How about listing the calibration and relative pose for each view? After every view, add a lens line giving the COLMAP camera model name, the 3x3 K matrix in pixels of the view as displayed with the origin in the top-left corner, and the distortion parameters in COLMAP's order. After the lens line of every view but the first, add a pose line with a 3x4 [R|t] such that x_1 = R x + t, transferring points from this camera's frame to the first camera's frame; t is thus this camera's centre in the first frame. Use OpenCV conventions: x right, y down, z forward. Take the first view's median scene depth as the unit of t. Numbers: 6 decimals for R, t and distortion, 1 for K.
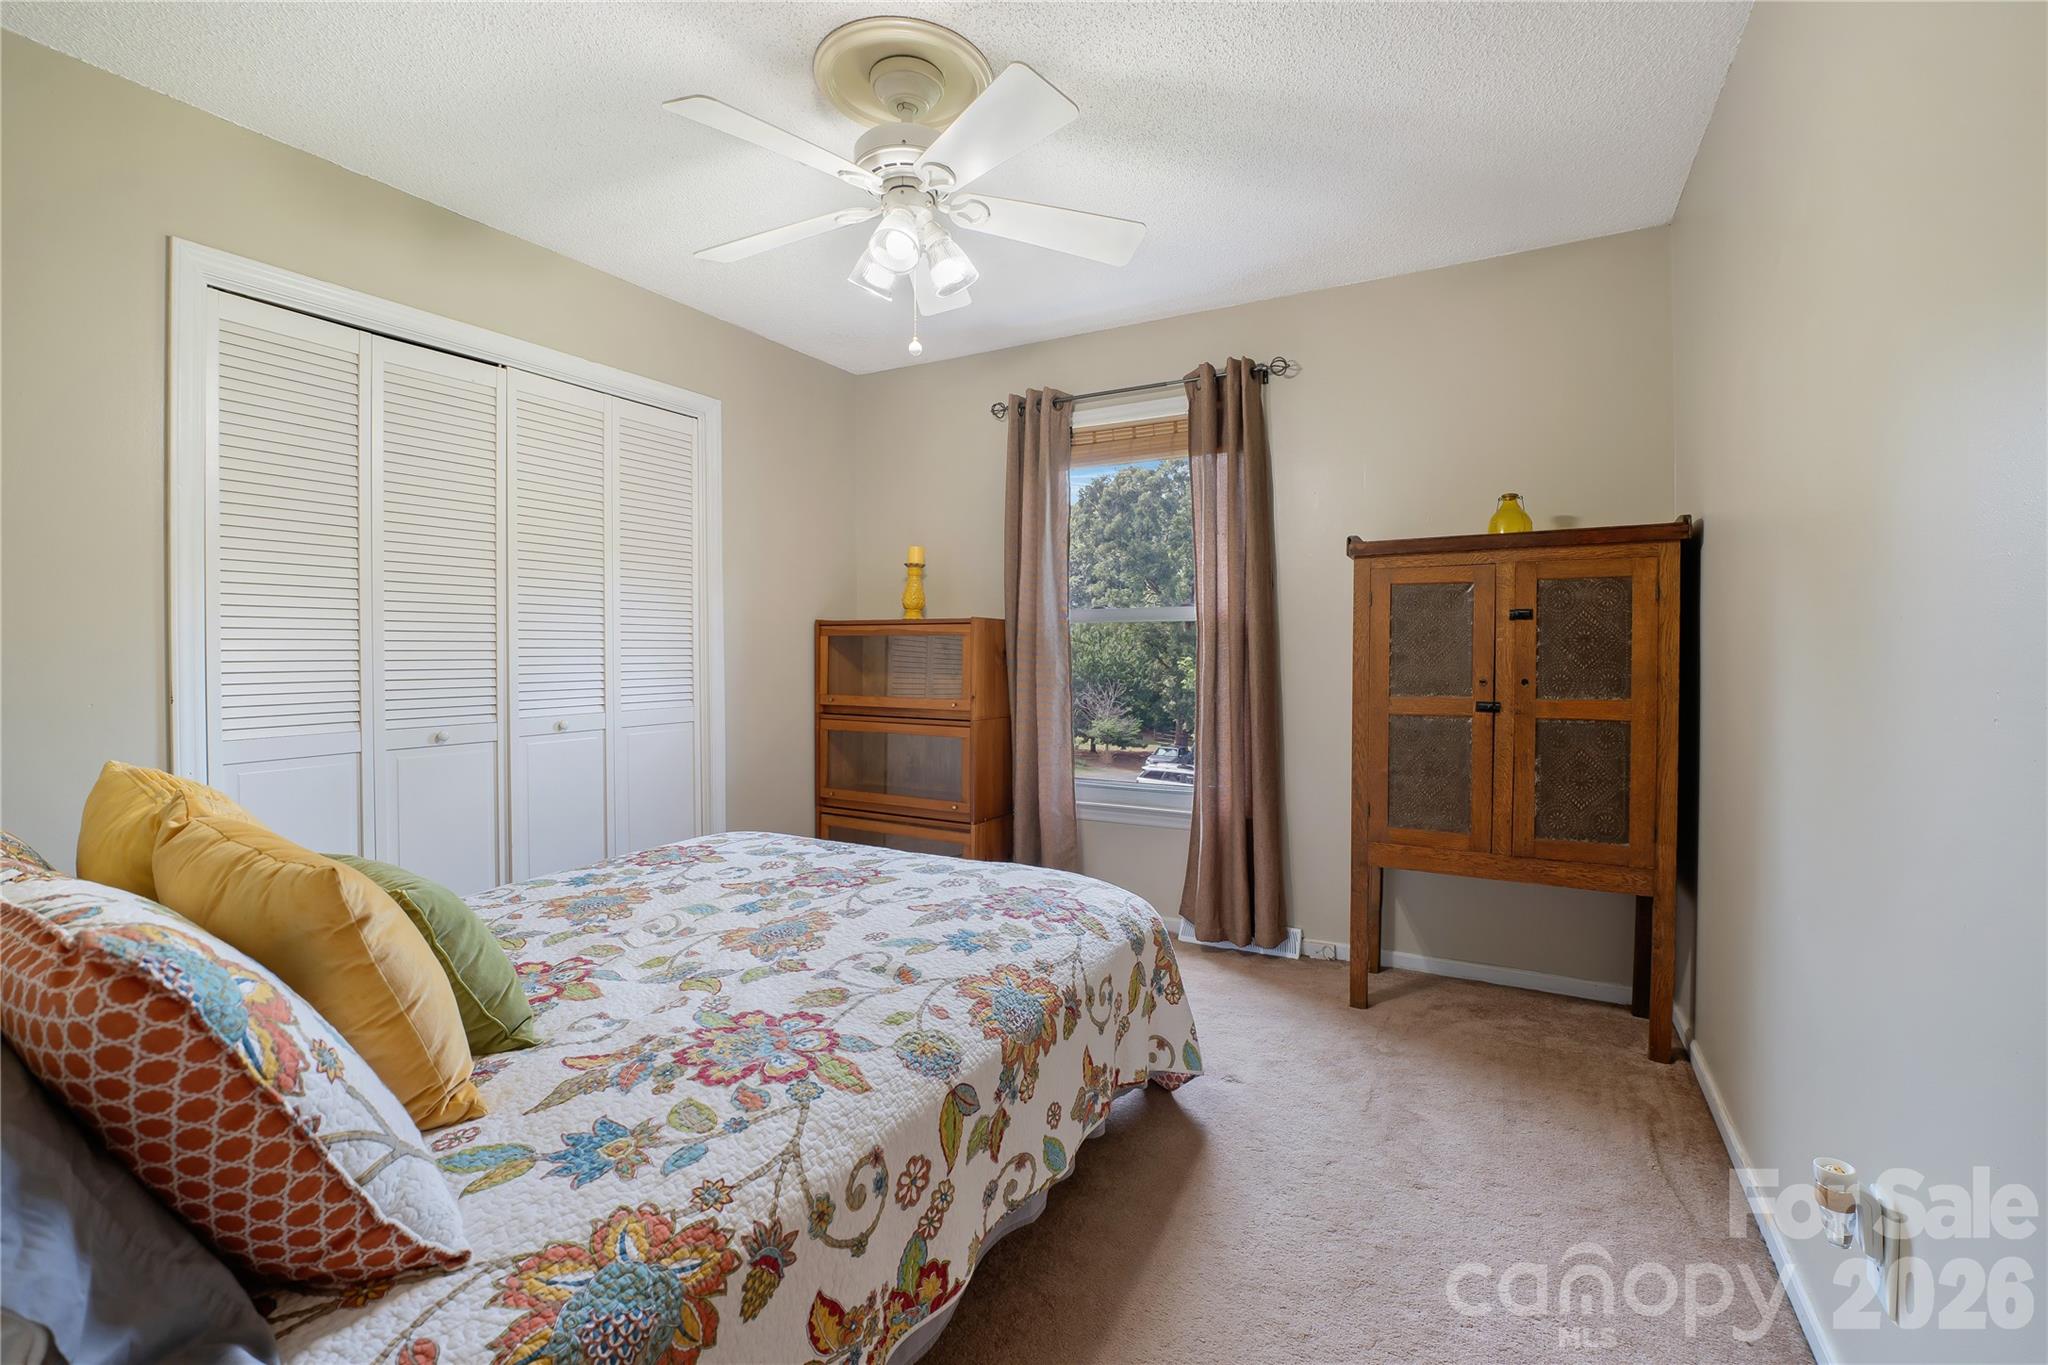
lens RADIAL K [[845.0, 0, 1024.0], [0, 845.0, 682.5], [0, 0, 1]] dist [-0.054806, 0.000108]
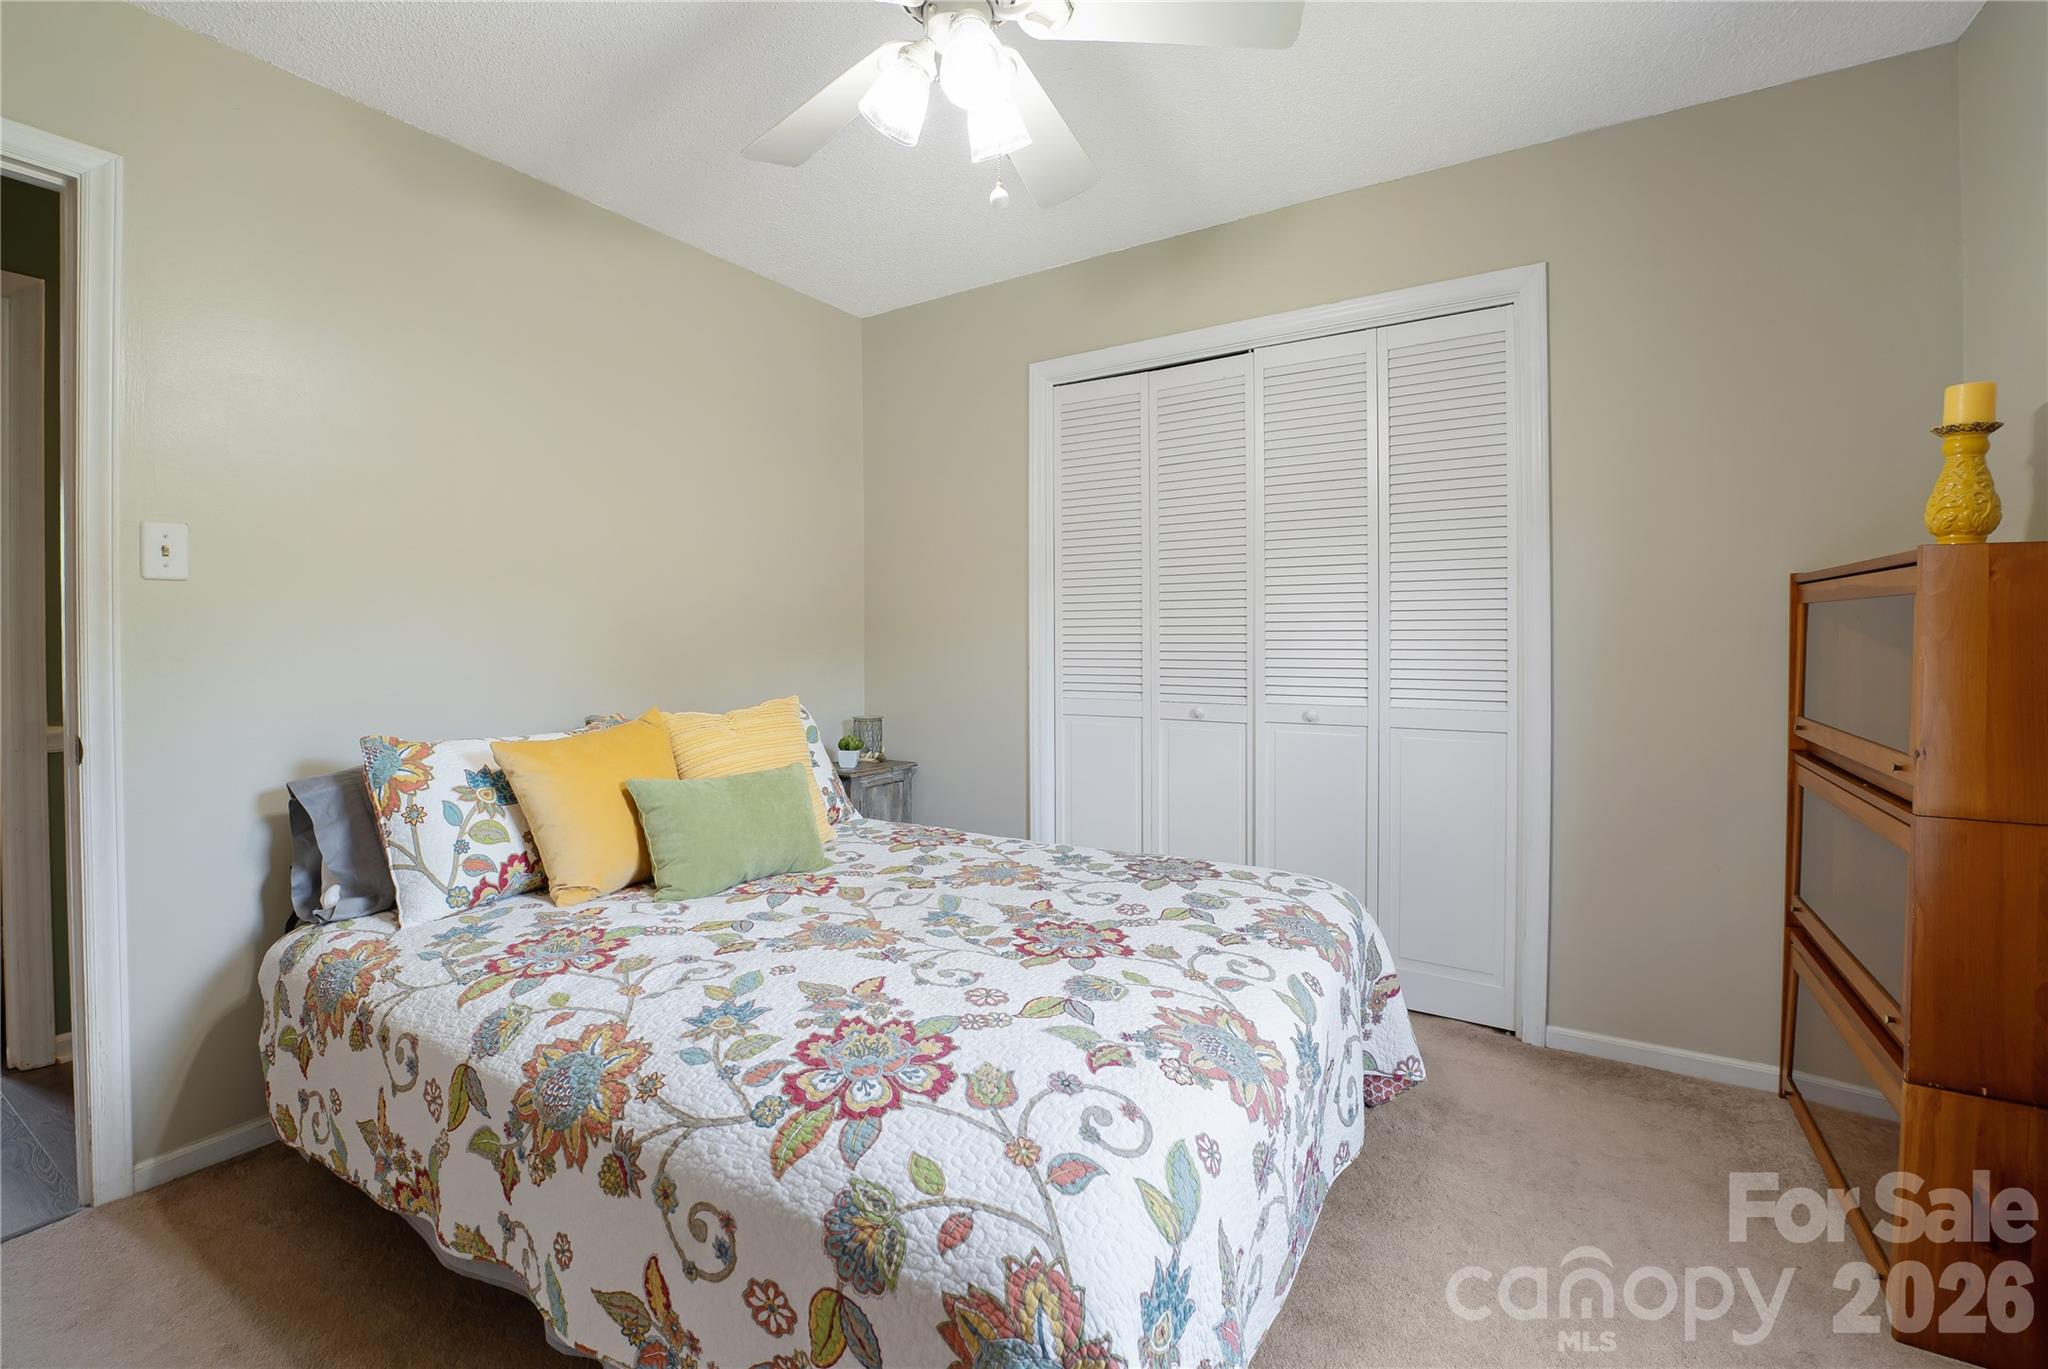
lens RADIAL K [[872.6, 0, 1017.1], [0, 872.6, 605.1], [0, 0, 1]] dist [-0.001590, -0.000150]
pose [[-0.049453, -0.026275, -0.998431, 0.683613], [-0.029047, 0.999269, -0.024858, -0.059539], [0.998354, 0.027772, -0.050180, 1.191337]]
